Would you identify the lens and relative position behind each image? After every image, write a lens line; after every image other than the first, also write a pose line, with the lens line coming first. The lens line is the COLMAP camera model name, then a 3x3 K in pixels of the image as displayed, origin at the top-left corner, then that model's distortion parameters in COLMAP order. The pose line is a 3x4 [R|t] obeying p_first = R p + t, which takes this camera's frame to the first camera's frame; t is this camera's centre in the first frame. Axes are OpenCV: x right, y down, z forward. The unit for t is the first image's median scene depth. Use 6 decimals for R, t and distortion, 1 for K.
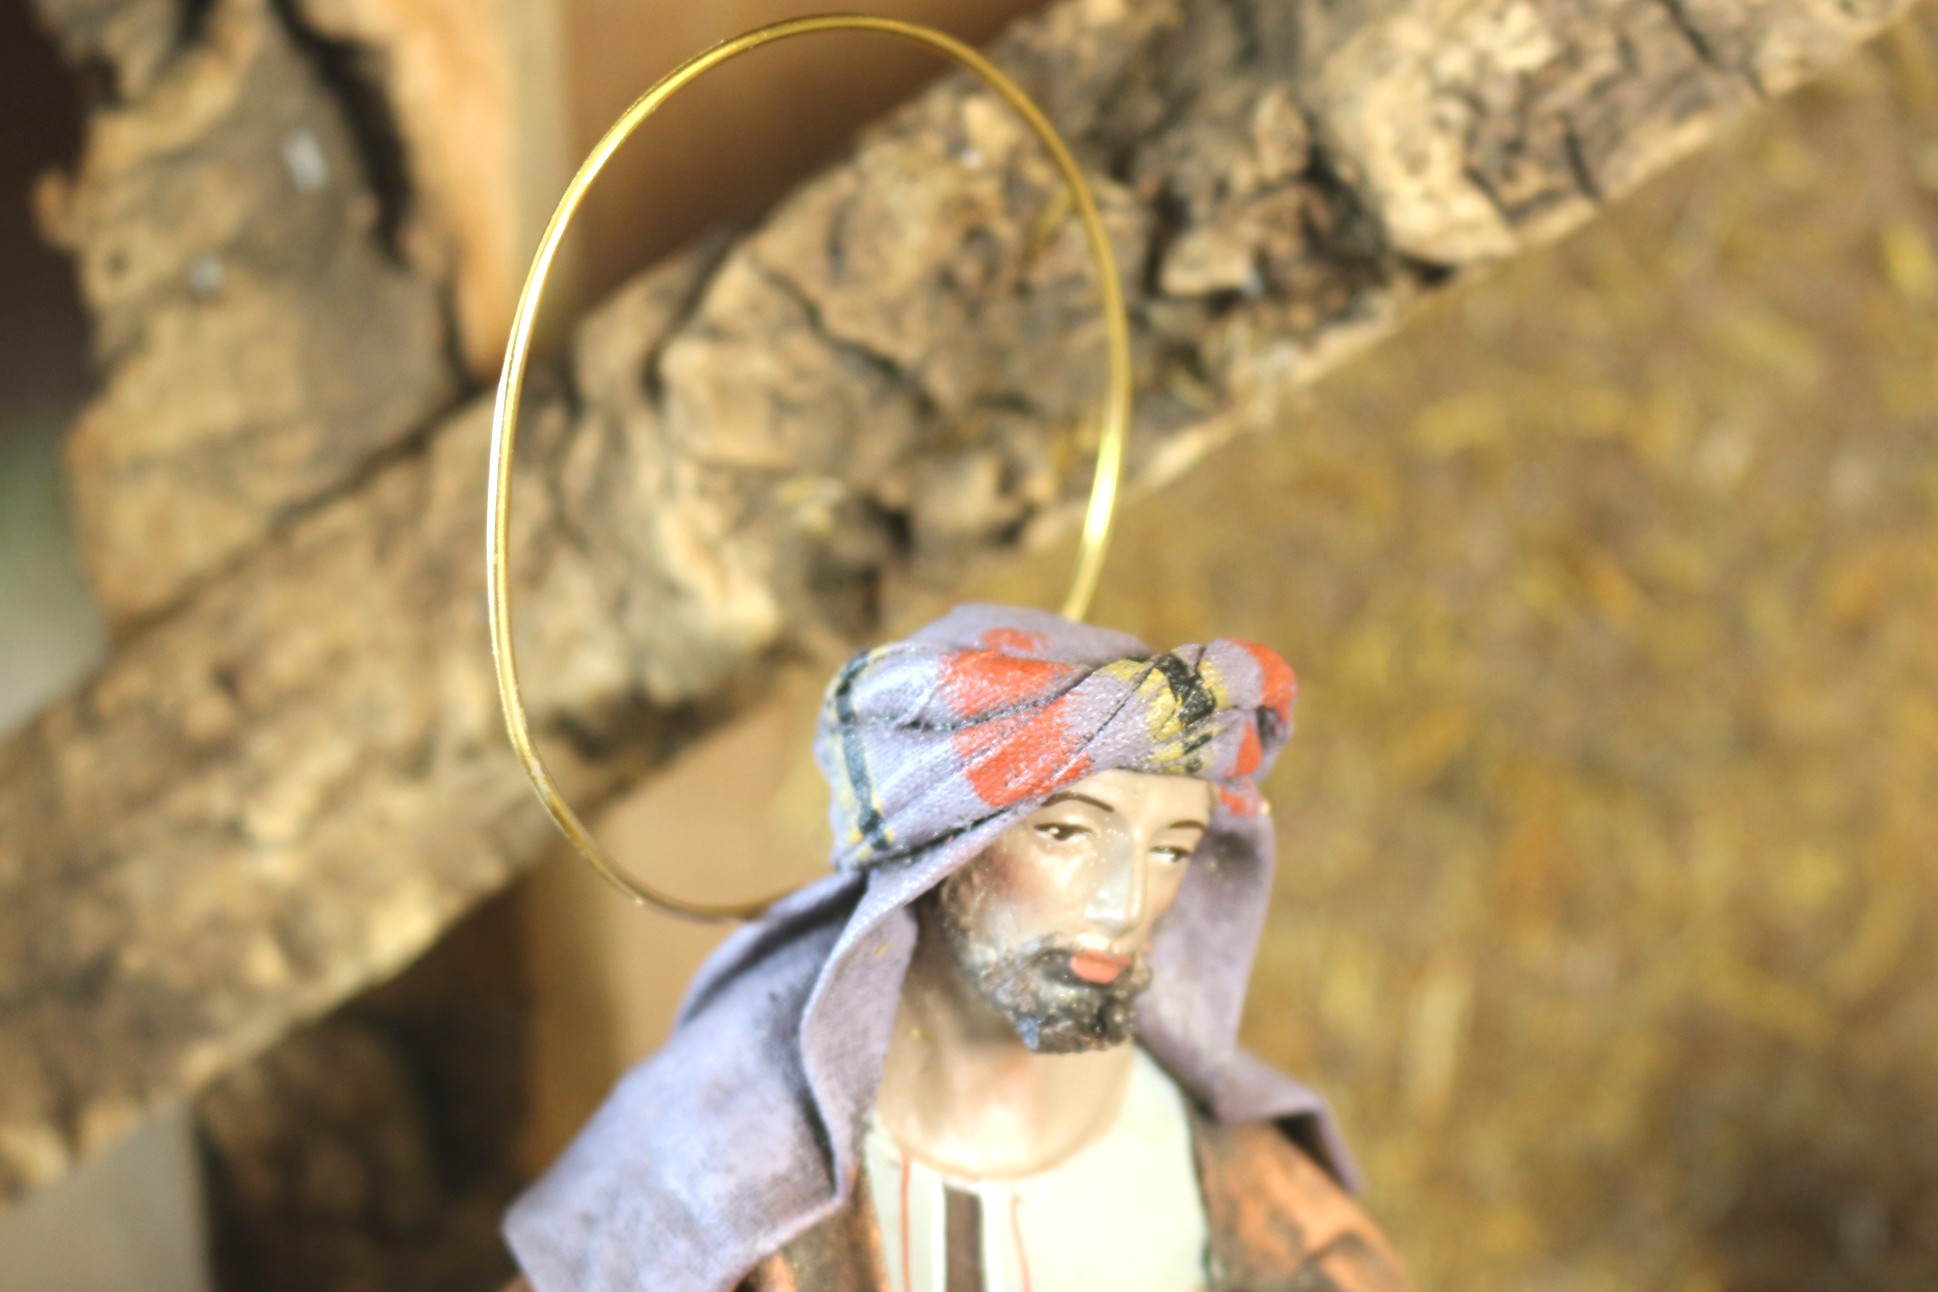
lens RADIAL K [[3643.2, 0, 1041.7], [0, 3643.2, 660.2], [0, 0, 1]] dist [-0.086724, 0.000000]
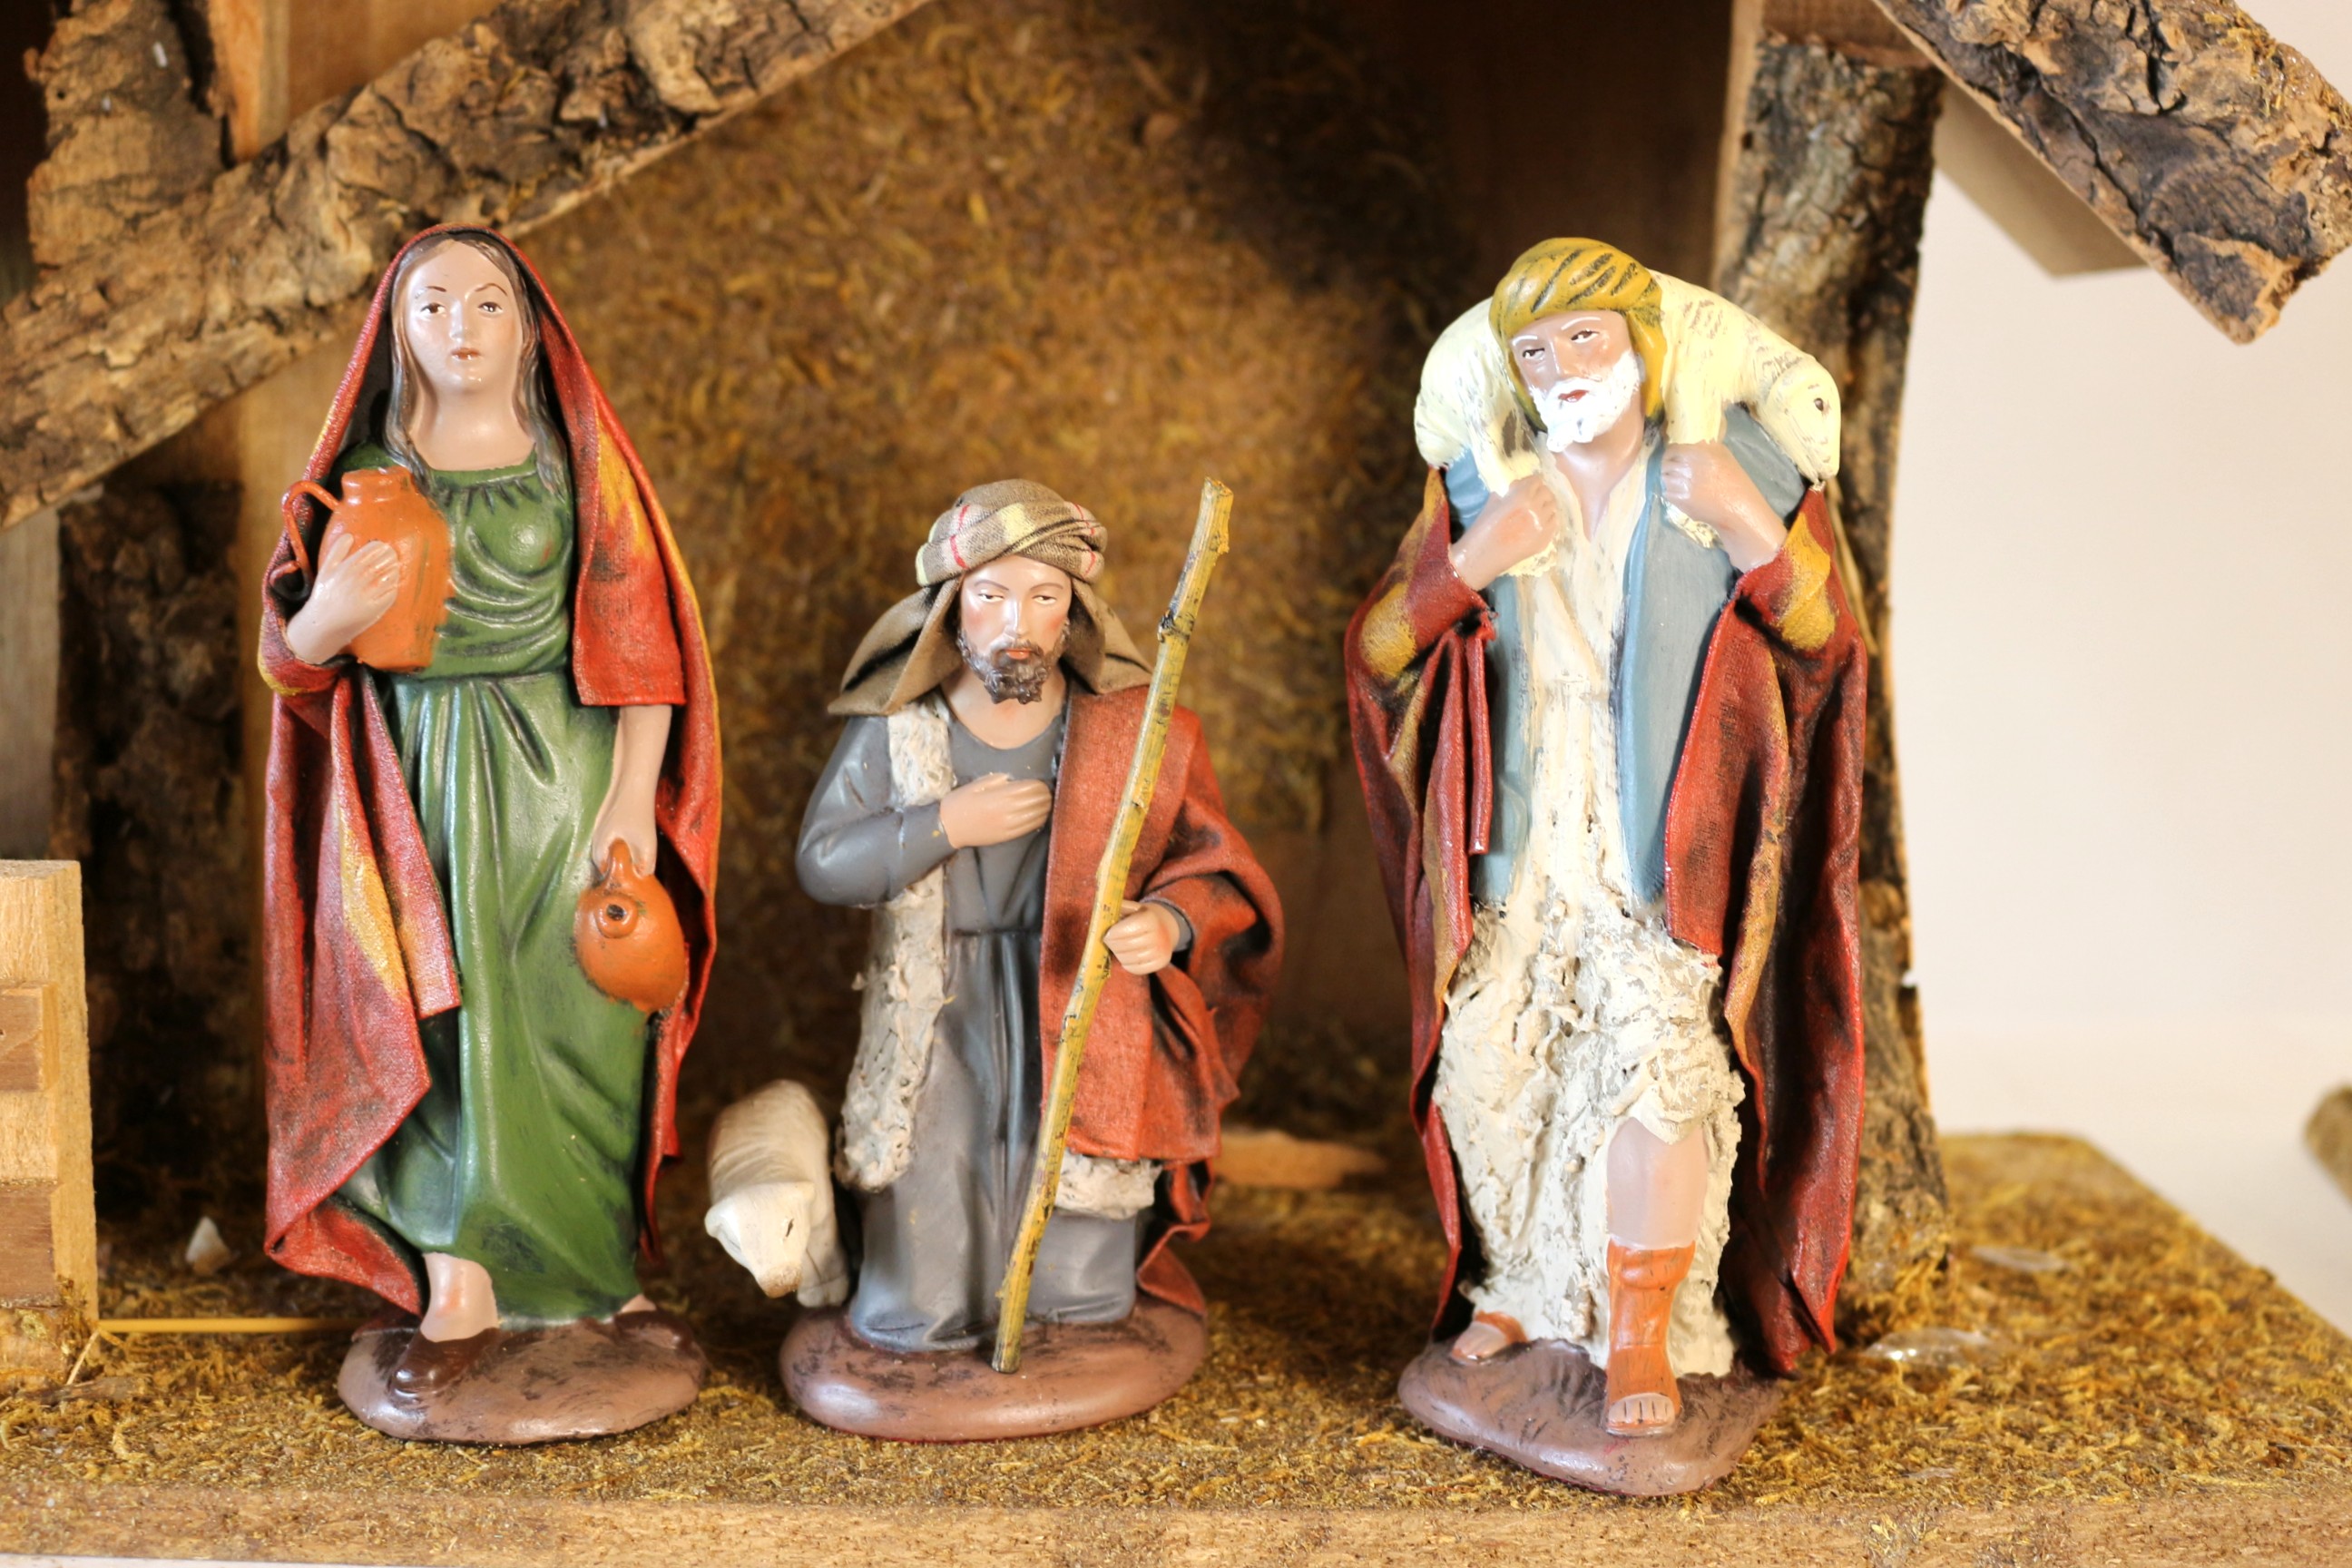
lens RADIAL K [[3134.2, 0, 1173.6], [0, 3134.2, 766.1], [0, 0, 1]] dist [-0.082148, 0.000000]
pose [[0.986208, 0.059322, 0.154512, 0.128052], [-0.049548, 0.996565, -0.066359, 0.385222], [-0.157918, 0.057788, 0.985760, -0.870237]]
